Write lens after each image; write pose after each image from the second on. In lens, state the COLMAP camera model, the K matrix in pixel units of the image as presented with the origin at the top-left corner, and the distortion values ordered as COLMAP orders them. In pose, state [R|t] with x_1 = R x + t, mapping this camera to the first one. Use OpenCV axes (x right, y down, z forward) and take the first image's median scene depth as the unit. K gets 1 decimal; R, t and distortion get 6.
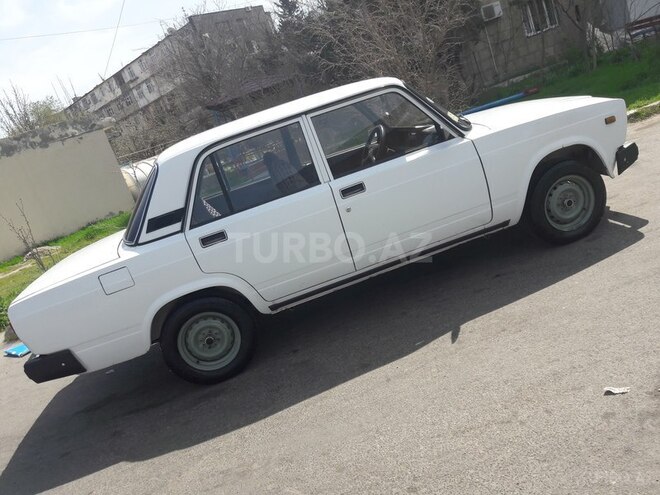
lens RADIAL K [[555.4, 0, 330.0], [0, 555.4, 247.5], [0, 0, 1]] dist [0.107767, -0.238040]
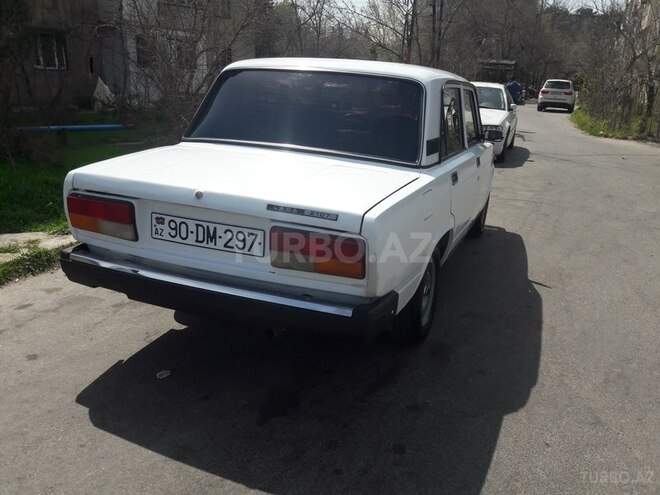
lens RADIAL K [[555.4, 0, 330.0], [0, 555.4, 247.5], [0, 0, 1]] dist [0.107767, -0.238040]
pose [[0.468003, 0.106225, 0.877320, -1.281852], [0.003288, 0.992533, -0.121929, 0.244723], [-0.883721, 0.059948, 0.464159, 0.857117]]
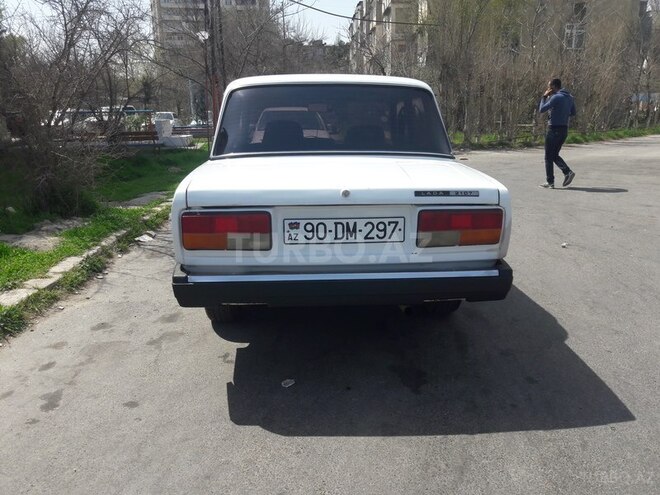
lens RADIAL K [[555.4, 0, 330.0], [0, 555.4, 247.5], [0, 0, 1]] dist [0.107767, -0.238040]
pose [[0.100110, 0.105987, 0.989315, -1.489201], [0.223288, 0.966556, -0.126143, 0.254594], [-0.969598, 0.233530, 0.073096, 1.306022]]
